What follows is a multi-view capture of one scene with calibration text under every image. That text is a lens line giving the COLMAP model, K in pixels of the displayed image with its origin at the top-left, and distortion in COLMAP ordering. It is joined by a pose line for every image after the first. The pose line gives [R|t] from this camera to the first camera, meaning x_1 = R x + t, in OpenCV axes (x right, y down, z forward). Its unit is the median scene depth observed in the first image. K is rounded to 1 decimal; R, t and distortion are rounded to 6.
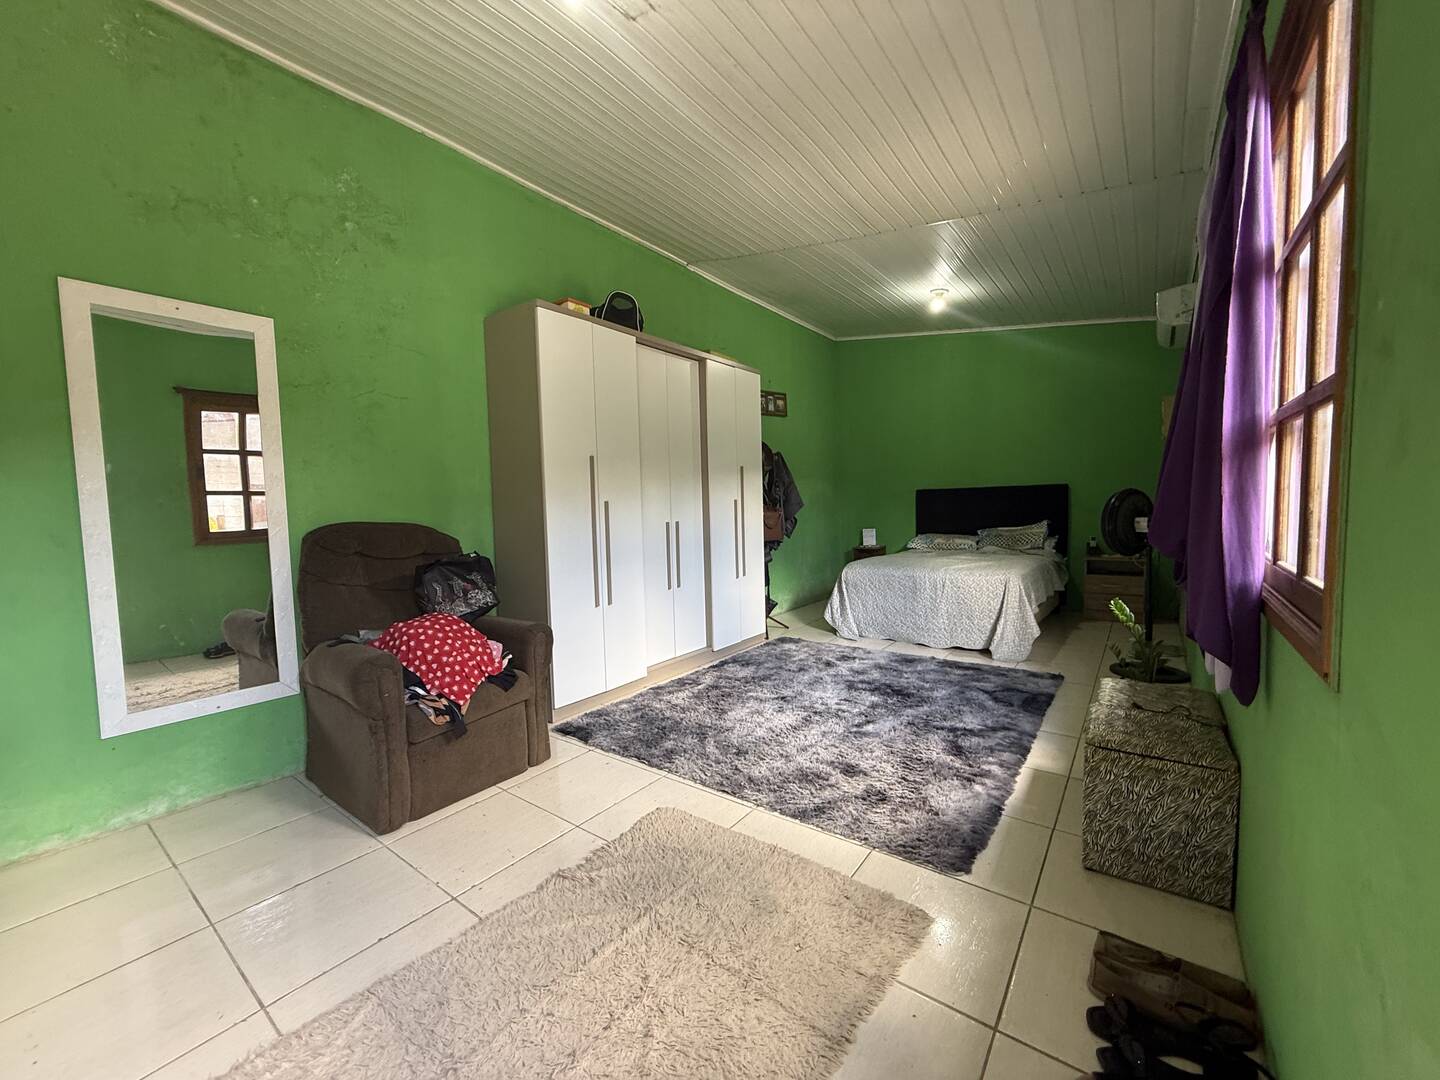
lens RADIAL K [[572.8, 0, 718.9], [0, 572.8, 539.5], [0, 0, 1]] dist [-0.000839, 0.000173]
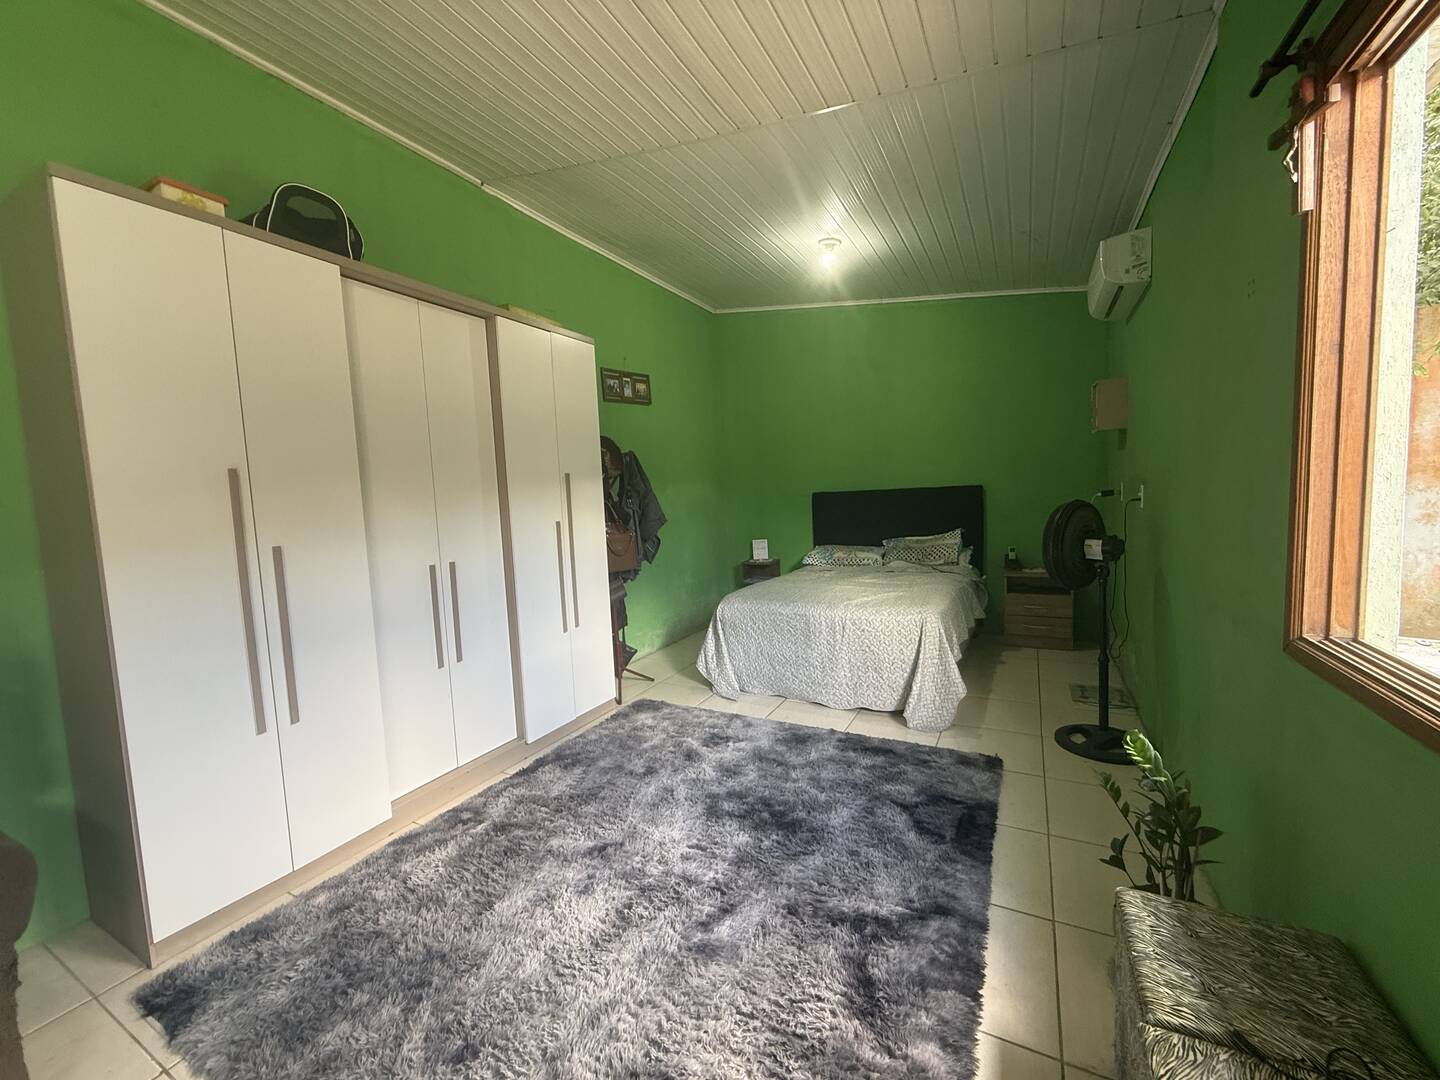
lens RADIAL K [[572.8, 0, 721.0], [0, 572.8, 540.7], [0, 0, 1]] dist [-0.000839, 0.000173]
pose [[0.987688, -0.032233, 0.153081, 0.137316], [0.029523, 0.999365, 0.019940, -0.062740], [-0.153626, -0.015175, 0.988012, 0.318899]]
